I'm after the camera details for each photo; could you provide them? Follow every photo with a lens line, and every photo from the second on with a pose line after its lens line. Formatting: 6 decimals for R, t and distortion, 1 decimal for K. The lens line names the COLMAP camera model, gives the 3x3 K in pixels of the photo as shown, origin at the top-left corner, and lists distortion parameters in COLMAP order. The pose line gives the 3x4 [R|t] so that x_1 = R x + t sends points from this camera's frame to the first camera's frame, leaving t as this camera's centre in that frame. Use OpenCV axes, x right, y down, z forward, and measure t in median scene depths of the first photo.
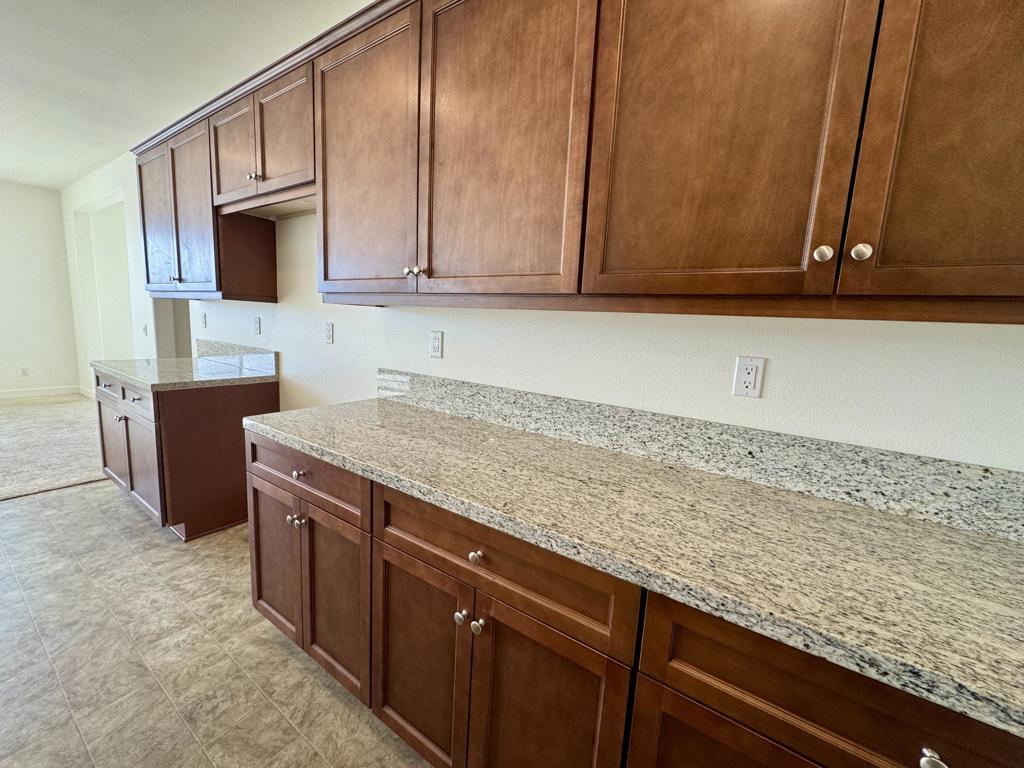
lens RADIAL K [[409.4, 0, 510.9], [0, 409.4, 379.8], [0, 0, 1]] dist [0.002966, -0.000039]
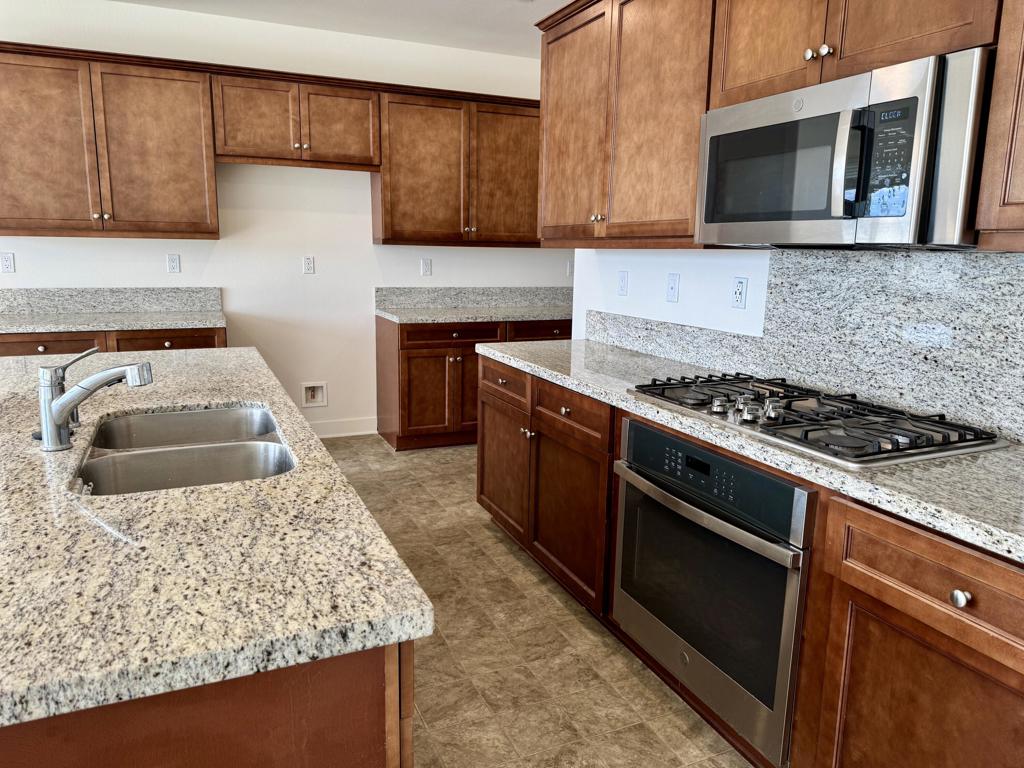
lens RADIAL K [[712.7, 0, 510.8], [0, 712.7, 376.8], [0, 0, 1]] dist [0.047517, -0.045525]
pose [[0.518906, -0.187297, 0.834060, -3.457414], [0.125834, 0.981809, 0.142188, -0.027337], [-0.845519, 0.031171, 0.533035, -1.111029]]
